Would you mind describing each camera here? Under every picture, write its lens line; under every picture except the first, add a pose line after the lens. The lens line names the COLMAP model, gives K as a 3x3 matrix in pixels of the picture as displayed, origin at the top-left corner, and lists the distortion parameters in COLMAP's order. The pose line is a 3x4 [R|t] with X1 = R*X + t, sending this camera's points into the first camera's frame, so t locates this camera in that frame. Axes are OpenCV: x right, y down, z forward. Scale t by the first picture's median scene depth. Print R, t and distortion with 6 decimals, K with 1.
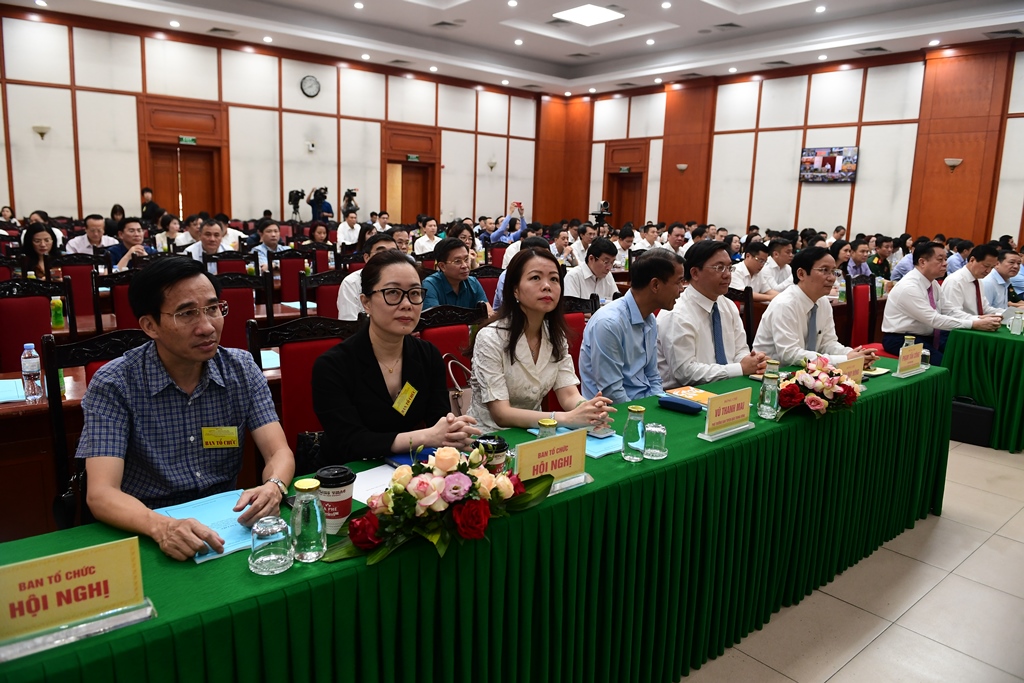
lens RADIAL K [[698.1, 0, 512.0], [0, 698.1, 341.5], [0, 0, 1]] dist [-0.048454, -0.001942]
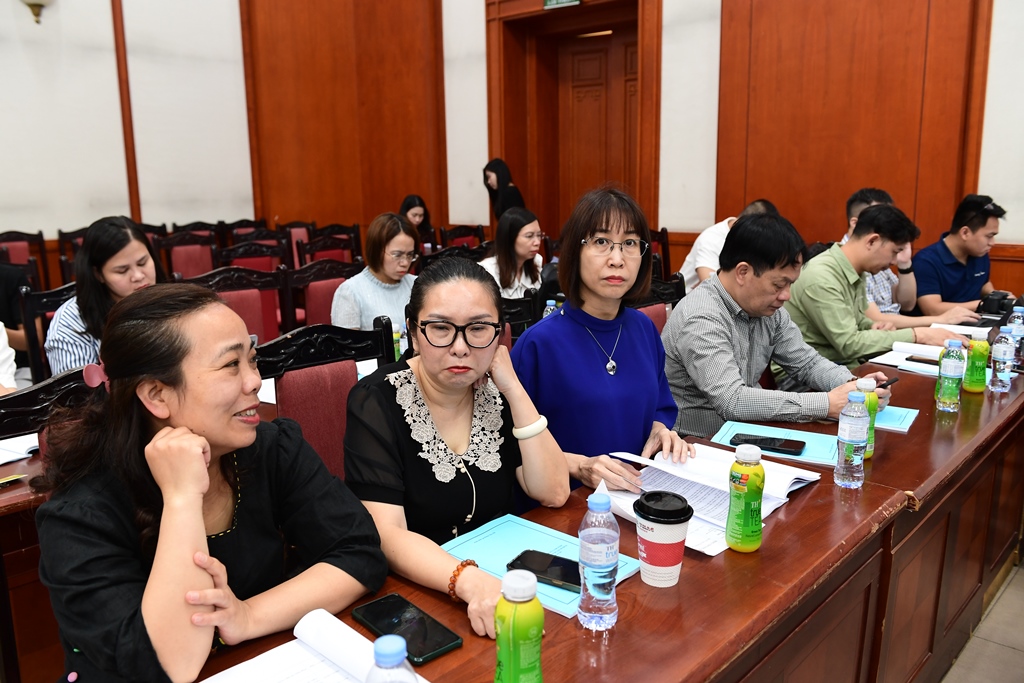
lens RADIAL K [[843.3, 0, 512.0], [0, 843.3, 341.5], [0, 0, 1]] dist [-0.002752, 0.000060]
pose [[0.990138, -0.073770, 0.119103, 0.120290], [0.072726, 0.997266, 0.013095, -0.155509], [-0.119744, -0.004304, 0.992796, 0.863297]]
